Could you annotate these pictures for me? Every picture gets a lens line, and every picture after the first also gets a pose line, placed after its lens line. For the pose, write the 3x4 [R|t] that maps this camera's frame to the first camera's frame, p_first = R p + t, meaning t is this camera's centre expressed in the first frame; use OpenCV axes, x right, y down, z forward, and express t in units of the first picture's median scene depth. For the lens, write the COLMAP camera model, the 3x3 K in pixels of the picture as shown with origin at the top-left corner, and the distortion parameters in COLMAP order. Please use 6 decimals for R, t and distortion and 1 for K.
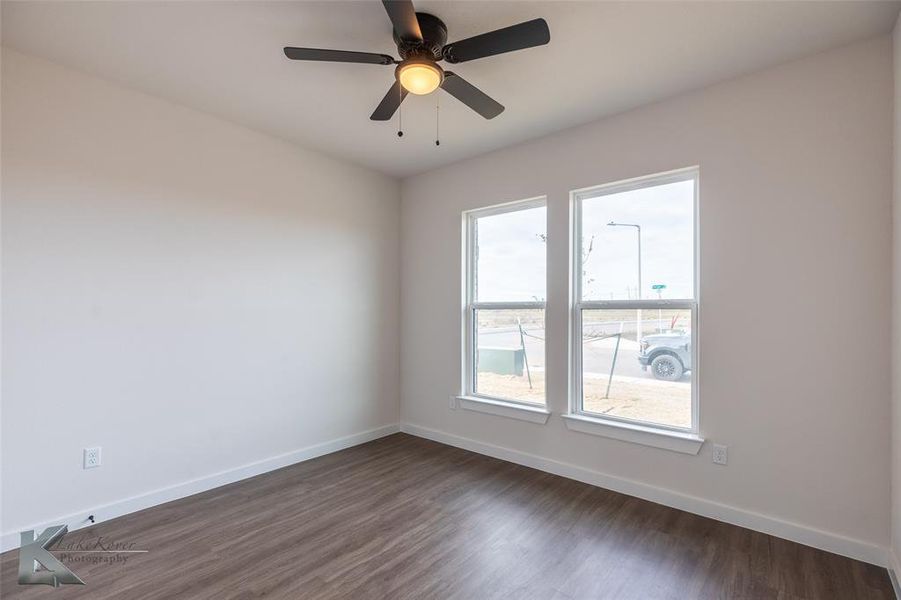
lens RADIAL K [[408.3, 0, 448.9], [0, 408.3, 301.0], [0, 0, 1]] dist [0.001527, 0.000130]
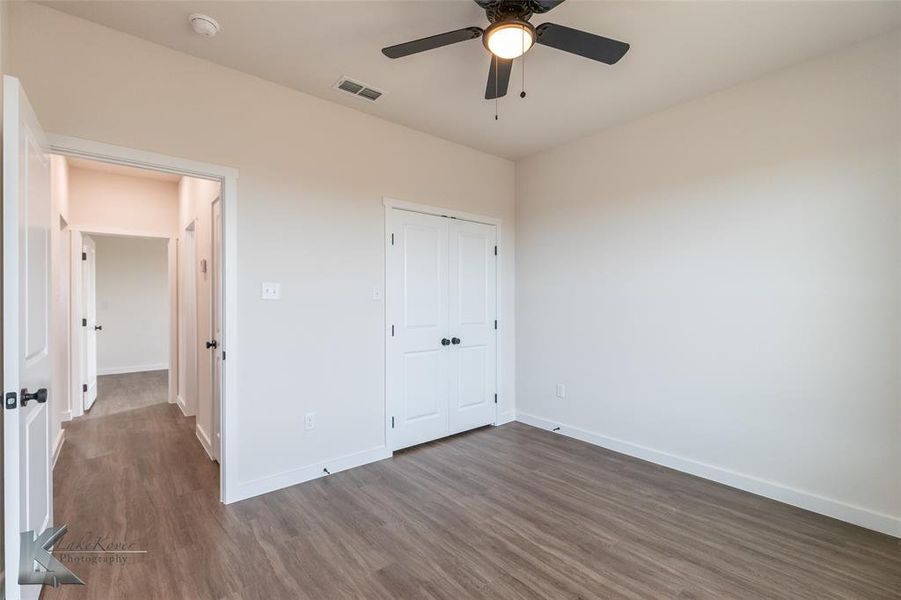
lens RADIAL K [[408.3, 0, 448.9], [0, 408.3, 301.0], [0, 0, 1]] dist [0.001527, 0.000130]
pose [[-0.172705, 0.000018, -0.984974, 0.684254], [0.015221, 0.999881, -0.002651, 0.044224], [0.984856, -0.015450, -0.172685, 0.830813]]
